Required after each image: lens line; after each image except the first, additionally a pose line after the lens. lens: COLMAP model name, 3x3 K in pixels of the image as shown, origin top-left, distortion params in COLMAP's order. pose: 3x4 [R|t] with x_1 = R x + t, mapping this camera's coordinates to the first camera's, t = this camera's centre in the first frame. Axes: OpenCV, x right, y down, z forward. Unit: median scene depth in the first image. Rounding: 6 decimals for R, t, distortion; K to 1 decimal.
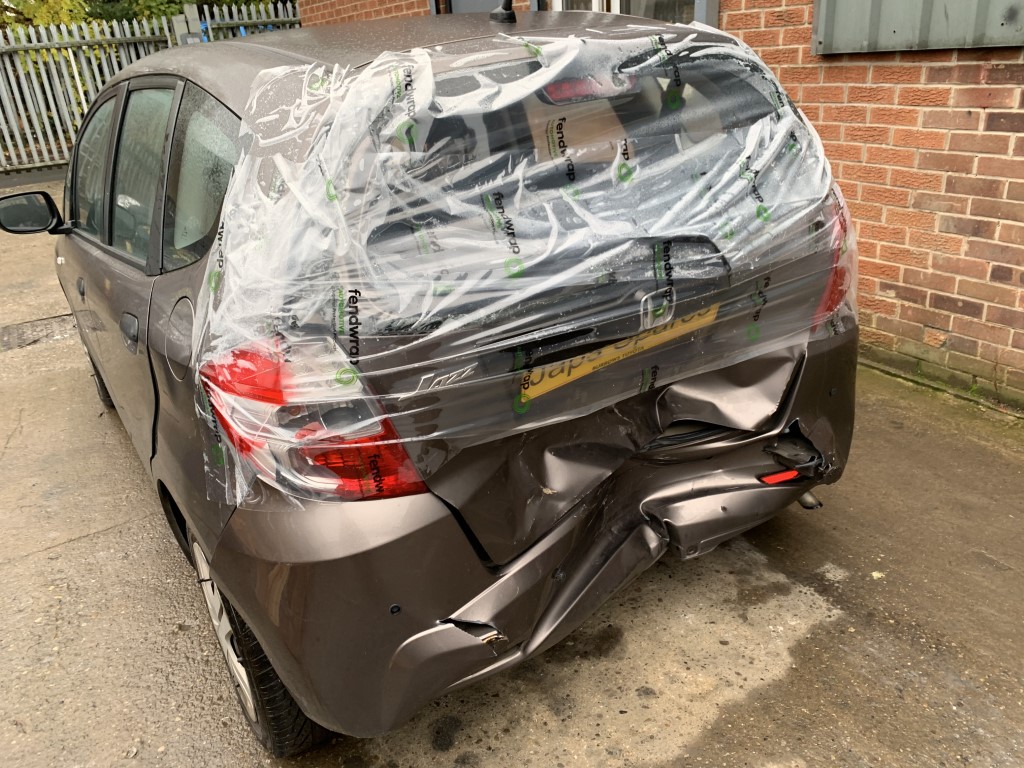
lens RADIAL K [[774.2, 0, 521.1], [0, 774.2, 386.6], [0, 0, 1]] dist [0.025752, -0.023314]
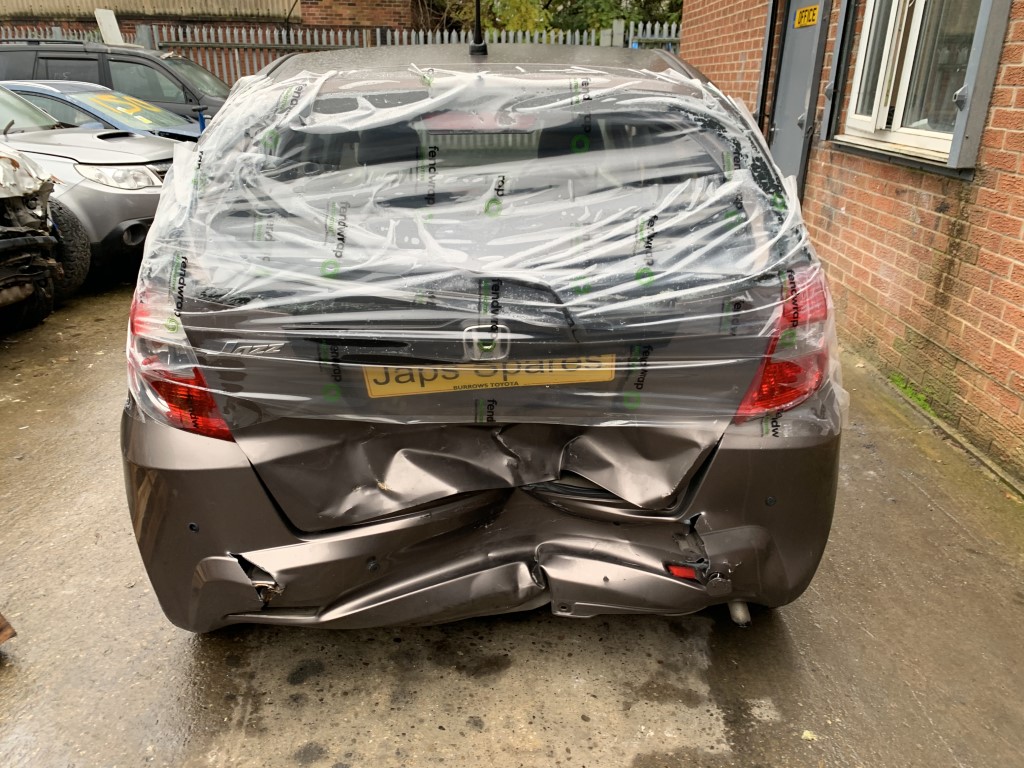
lens RADIAL K [[774.2, 0, 519.5], [0, 774.2, 386.2], [0, 0, 1]] dist [0.025752, -0.023314]
pose [[0.855857, 0.265370, -0.443946, 0.679095], [-0.274542, 0.960527, 0.044885, -0.104168], [0.438333, 0.083467, 0.894929, 0.119225]]
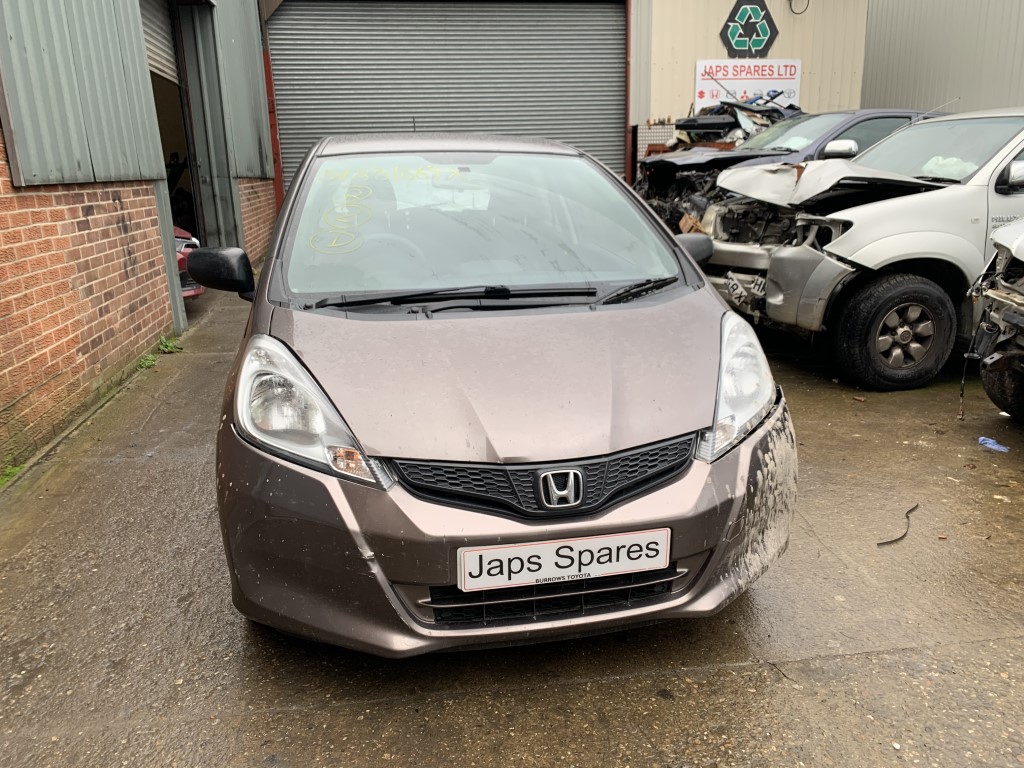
lens RADIAL K [[774.2, 0, 512.7], [0, 774.2, 382.9], [0, 0, 1]] dist [0.025752, -0.023314]
pose [[-0.929956, -0.006066, 0.367621, -1.583365], [0.224052, 0.783420, 0.579701, -1.529100], [-0.291519, 0.621463, -0.727187, 3.937420]]
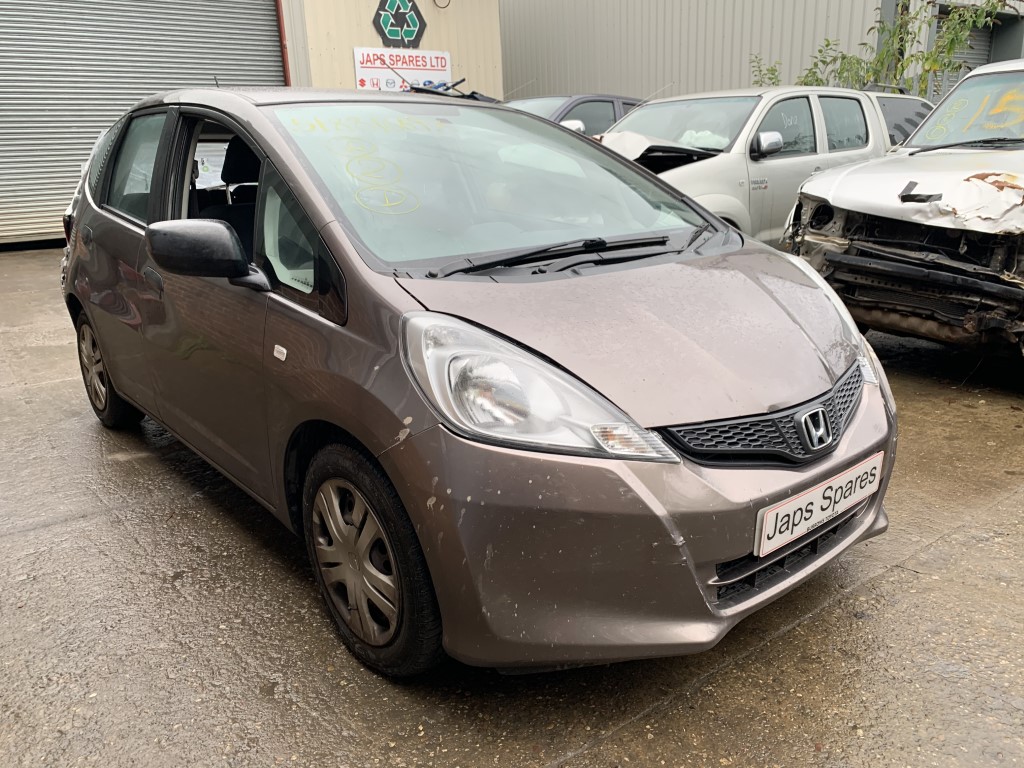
lens RADIAL K [[774.2, 0, 511.9], [0, 774.2, 390.5], [0, 0, 1]] dist [0.025752, -0.023314]
pose [[-0.986777, 0.137539, -0.085759, -0.636652], [0.048574, 0.755715, 0.653097, -1.504379], [0.154635, 0.640295, -0.752403, 3.904146]]
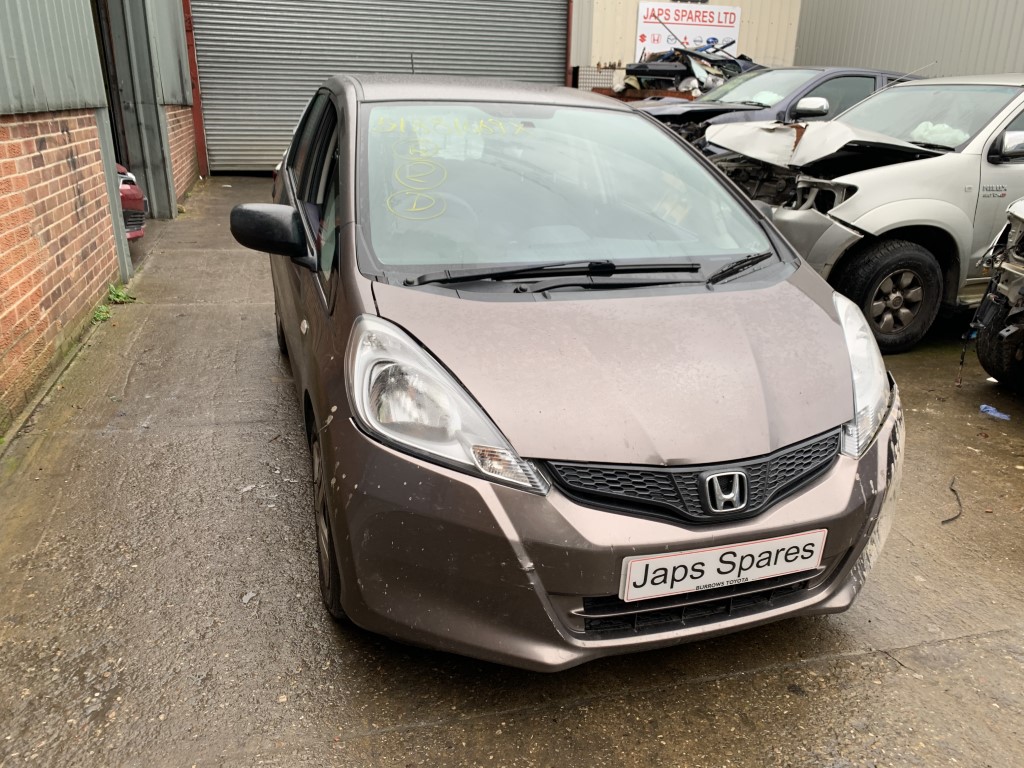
lens RADIAL K [[774.2, 0, 512.2], [0, 774.2, 383.8], [0, 0, 1]] dist [0.025752, -0.023314]
pose [[-0.967428, -0.037108, 0.250414, -1.171543], [0.142623, 0.737363, 0.660268, -1.597694], [-0.209147, 0.674477, -0.708053, 3.903299]]
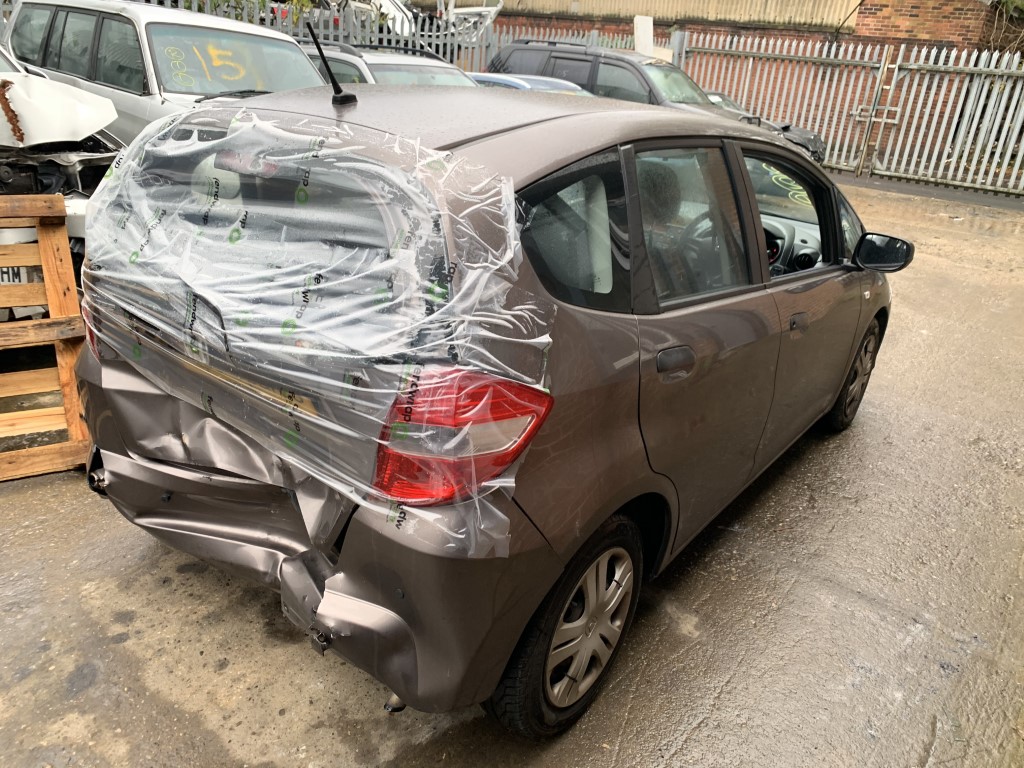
lens RADIAL K [[774.2, 0, 515.7], [0, 774.2, 384.4], [0, 0, 1]] dist [0.025752, -0.023314]
pose [[0.328273, 0.464072, -0.822723, 1.350684], [-0.477469, 0.833048, 0.279382, -0.620958], [0.815022, 0.301111, 0.495048, 0.827398]]
